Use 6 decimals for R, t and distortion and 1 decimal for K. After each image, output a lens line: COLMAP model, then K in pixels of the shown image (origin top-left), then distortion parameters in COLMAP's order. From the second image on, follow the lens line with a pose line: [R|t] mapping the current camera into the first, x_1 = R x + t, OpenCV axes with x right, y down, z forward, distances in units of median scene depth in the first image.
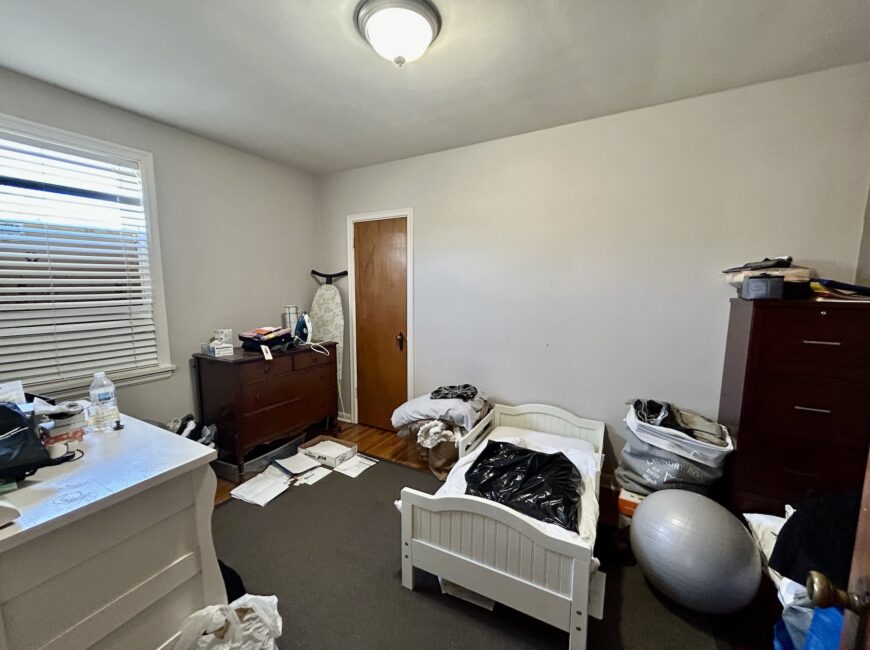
lens RADIAL K [[359.3, 0, 439.1], [0, 359.3, 321.5], [0, 0, 1]] dist [-0.002473, -0.000619]
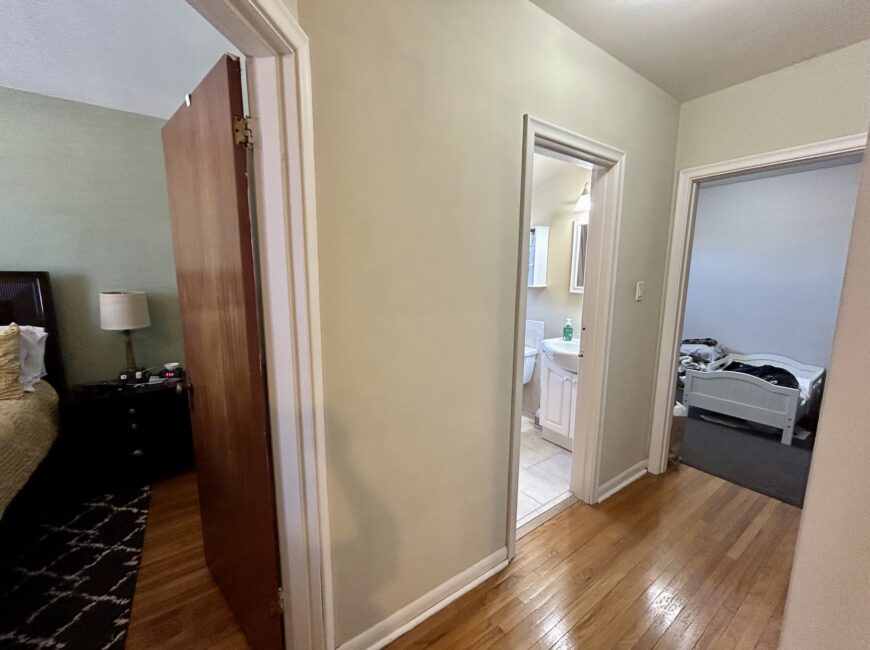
lens RADIAL K [[359.3, 0, 437.5], [0, 359.3, 323.7], [0, 0, 1]] dist [-0.002473, -0.000619]
pose [[0.897929, 0.074086, -0.433860, -0.339769], [-0.063901, 0.997231, 0.038038, 0.137889], [0.435477, -0.006431, 0.900177, -1.013309]]
